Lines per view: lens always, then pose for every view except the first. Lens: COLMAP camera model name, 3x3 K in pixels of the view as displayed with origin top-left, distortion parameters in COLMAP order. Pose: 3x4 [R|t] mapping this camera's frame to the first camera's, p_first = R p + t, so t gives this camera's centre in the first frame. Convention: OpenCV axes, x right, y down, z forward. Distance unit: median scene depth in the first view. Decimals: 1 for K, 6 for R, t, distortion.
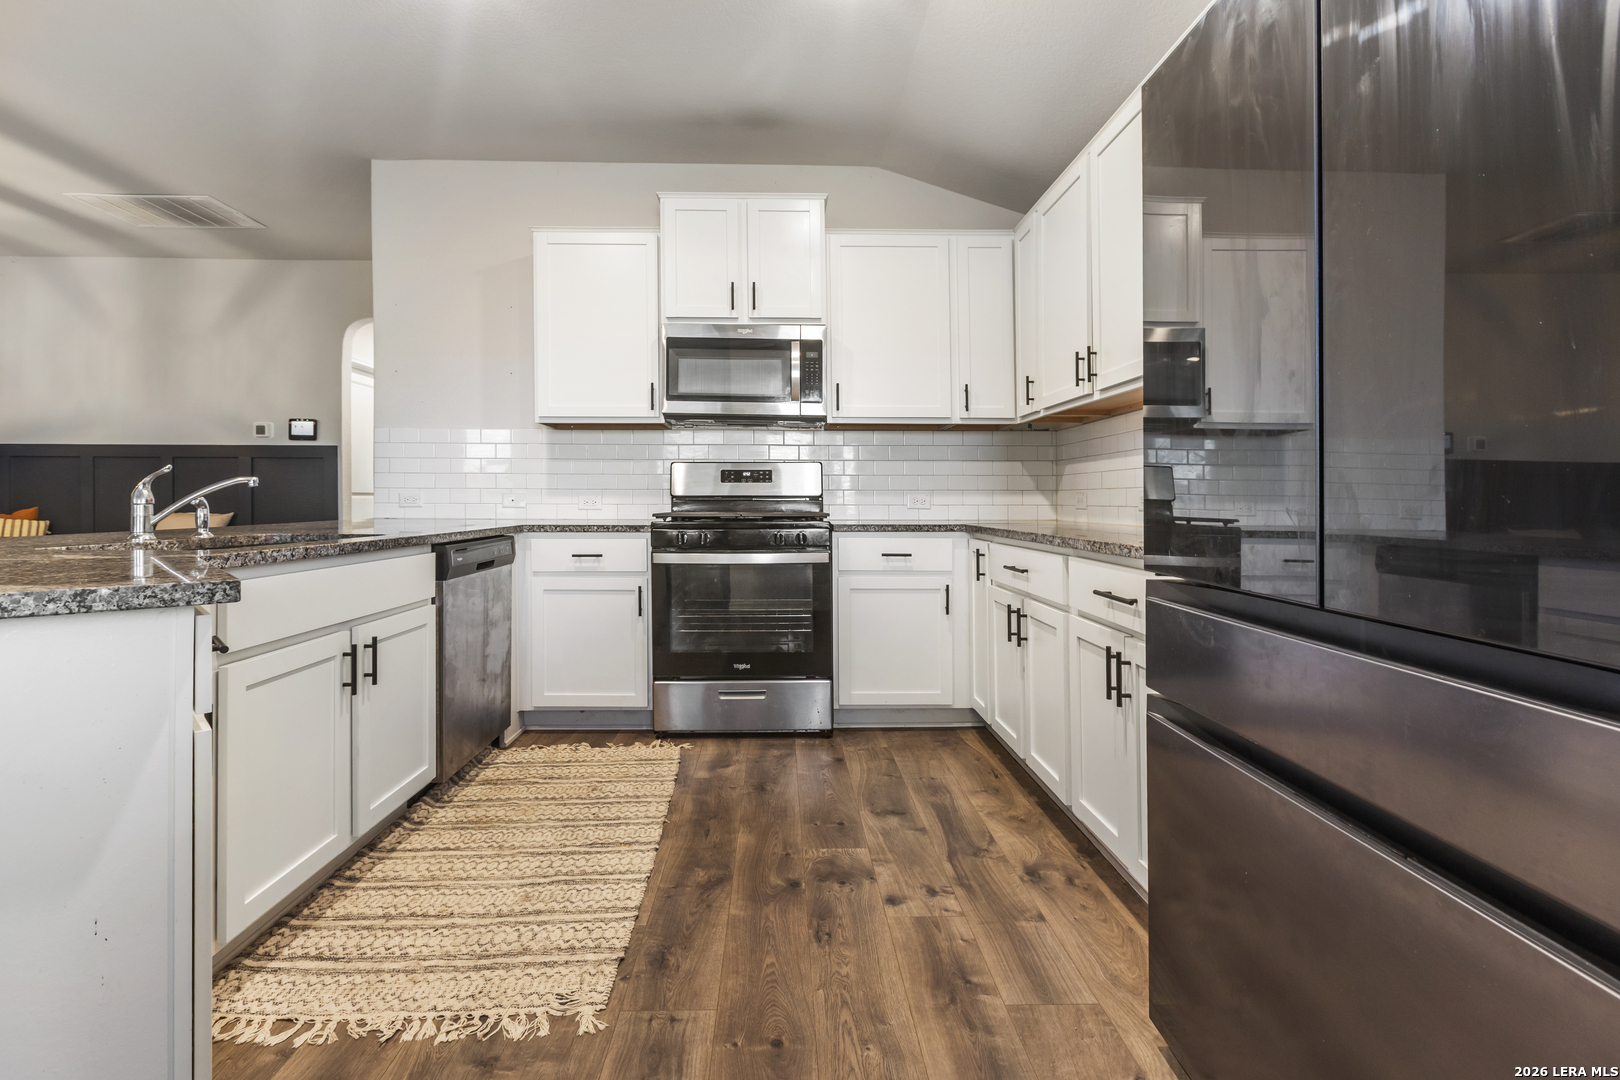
lens RADIAL K [[719.7, 0, 806.4], [0, 719.7, 475.7], [0, 0, 1]] dist [-0.002922, -0.000821]
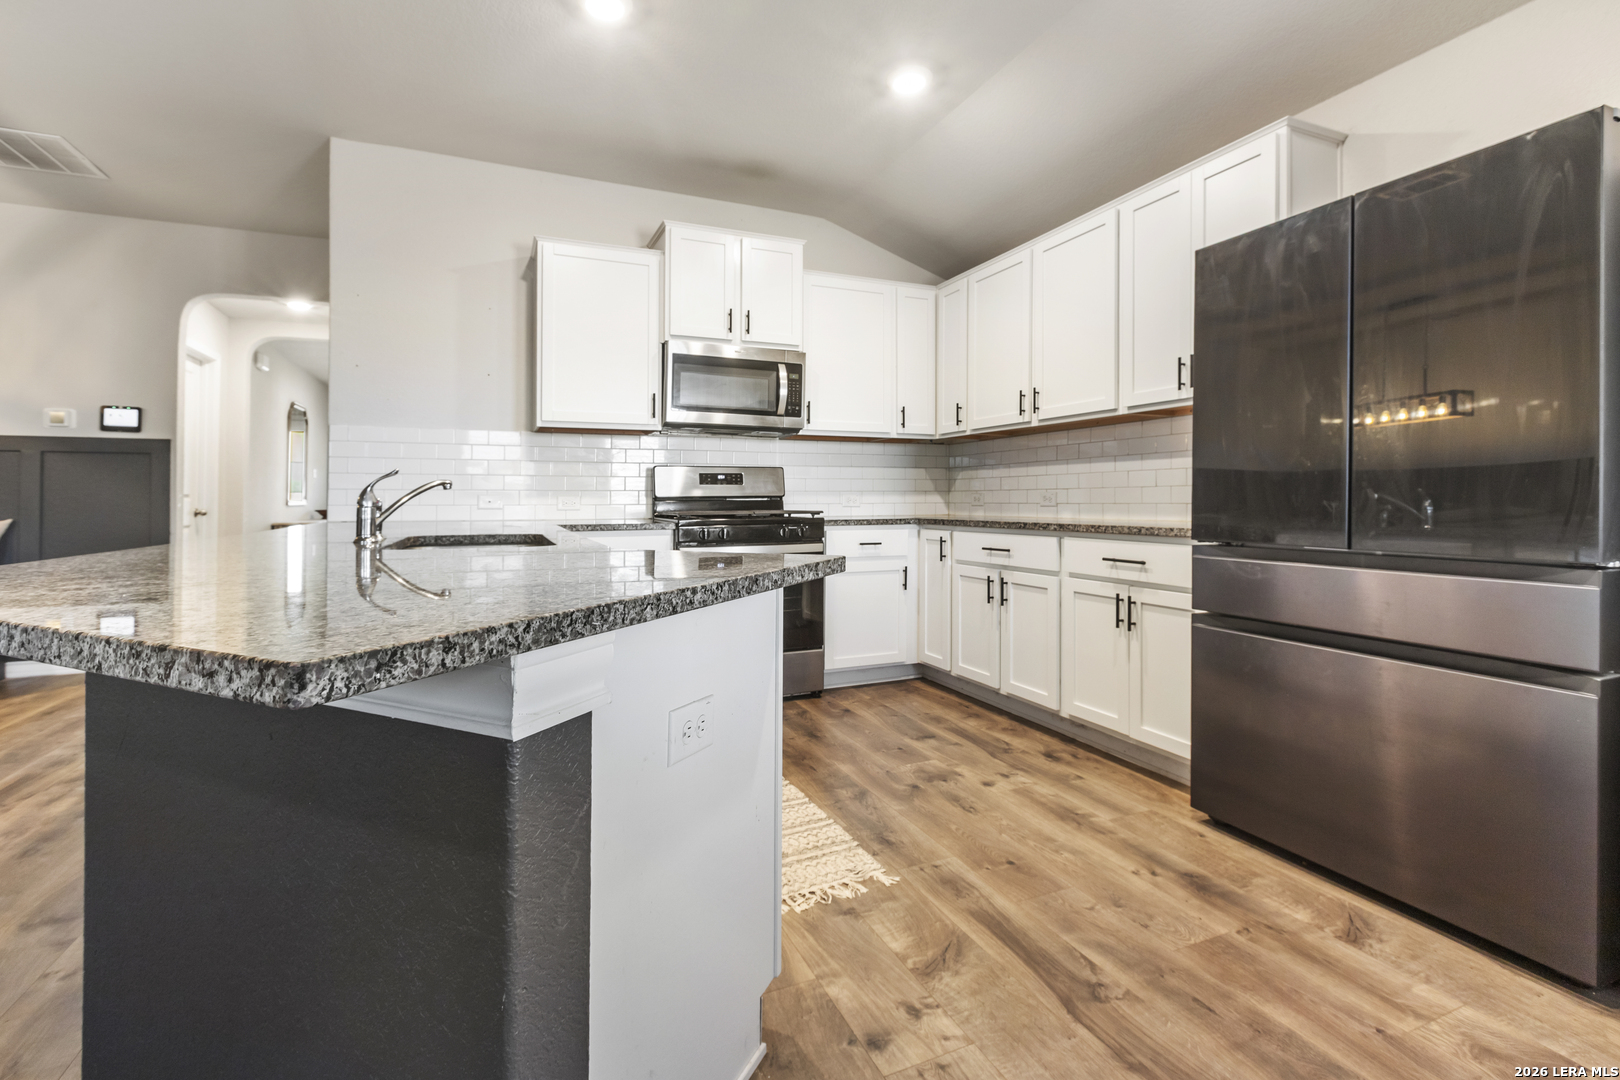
lens RADIAL K [[719.7, 0, 789.2], [0, 719.7, 480.1], [0, 0, 1]] dist [-0.002922, -0.000821]
pose [[0.931223, 0.004575, 0.364420, -0.482453], [-0.006726, 0.999967, 0.004633, -0.004106], [-0.364387, -0.006765, 0.931223, -0.103757]]
